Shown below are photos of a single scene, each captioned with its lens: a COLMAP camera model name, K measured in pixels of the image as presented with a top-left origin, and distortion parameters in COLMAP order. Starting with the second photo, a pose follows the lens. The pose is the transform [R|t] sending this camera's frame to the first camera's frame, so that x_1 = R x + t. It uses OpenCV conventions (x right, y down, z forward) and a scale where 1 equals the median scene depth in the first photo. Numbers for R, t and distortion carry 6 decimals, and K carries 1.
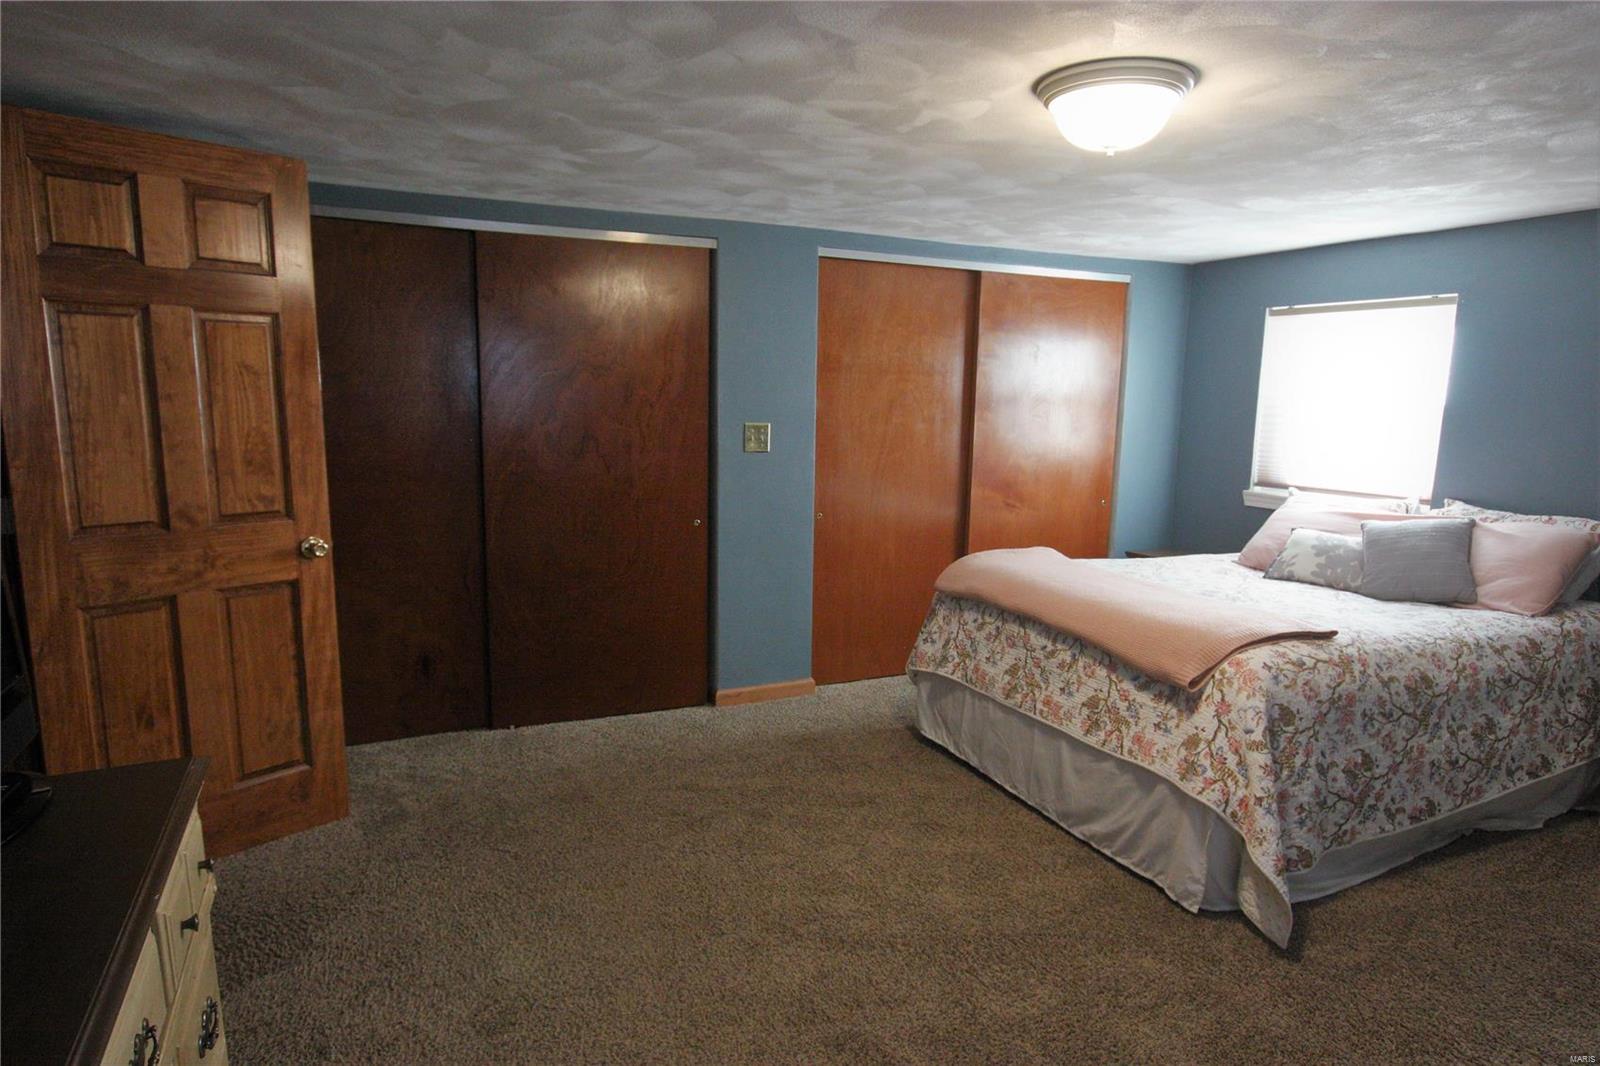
lens RADIAL K [[954.2, 0, 800.0], [0, 954.2, 533.0], [0, 0, 1]] dist [-0.022219, 0.003460]
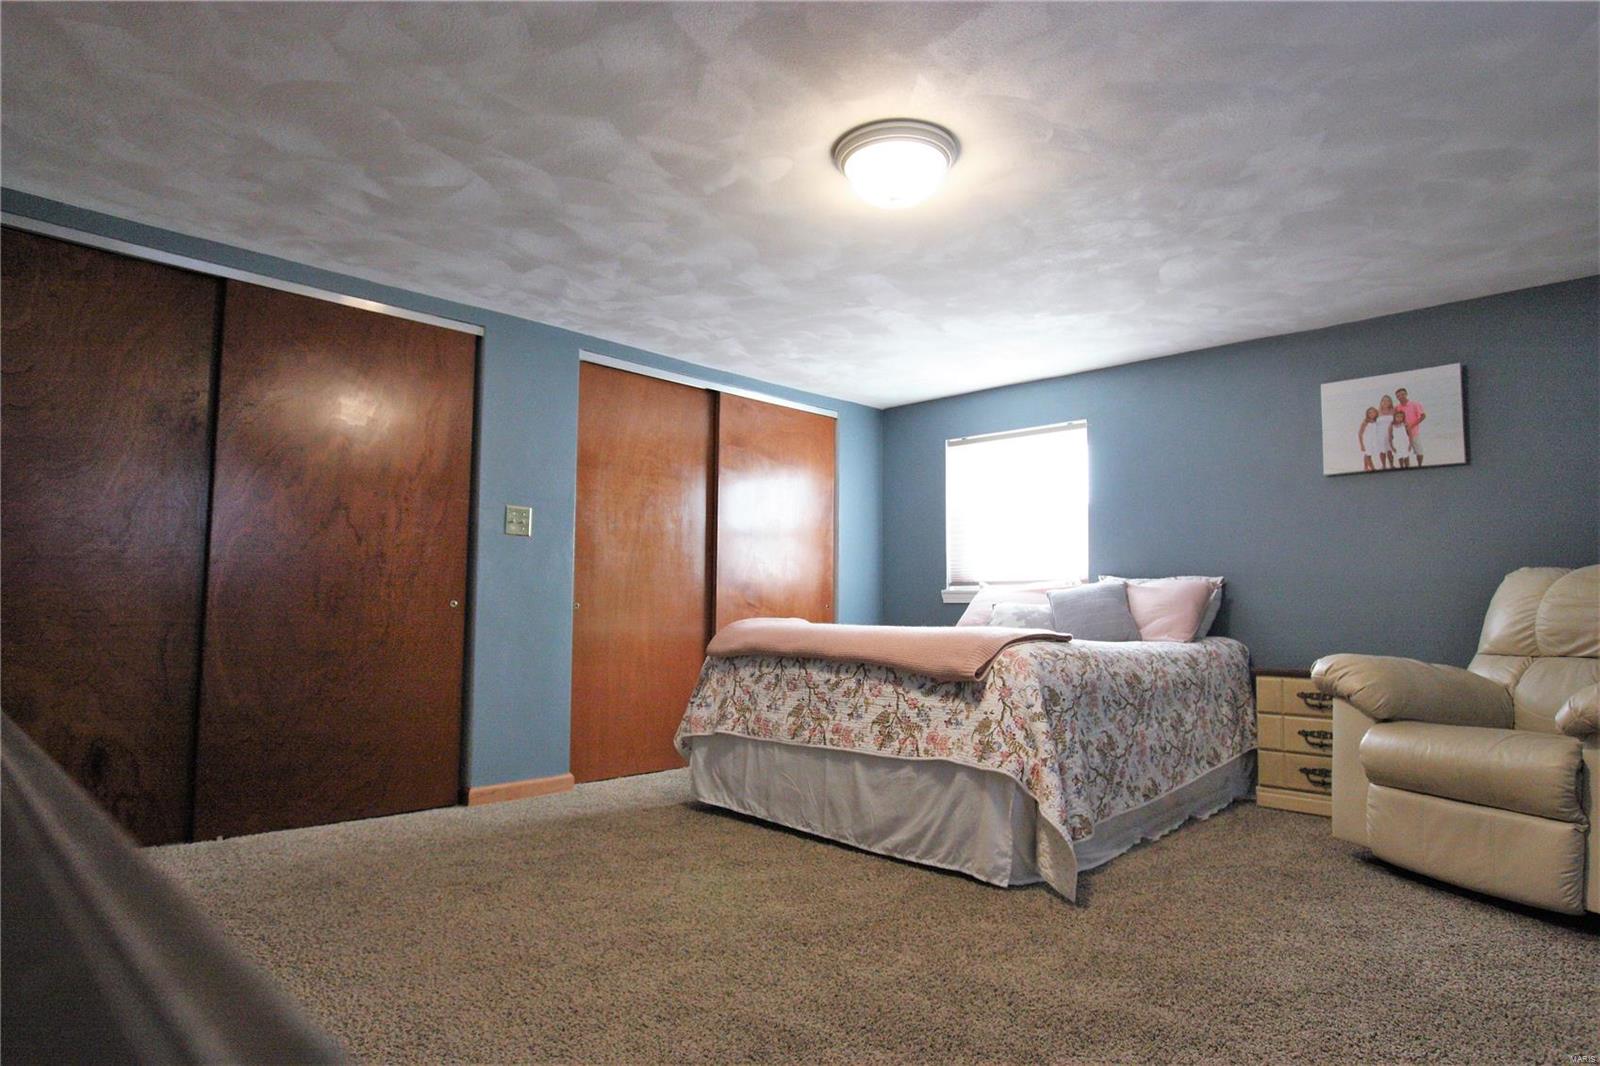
lens RADIAL K [[893.9, 0, 800.0], [0, 893.9, 533.0], [0, 0, 1]] dist [-0.036726, 0.000886]
pose [[0.934746, 0.020516, 0.354724, -0.140618], [0.063659, 0.972509, -0.223997, 0.197729], [-0.349568, 0.231962, 0.907742, 0.077140]]
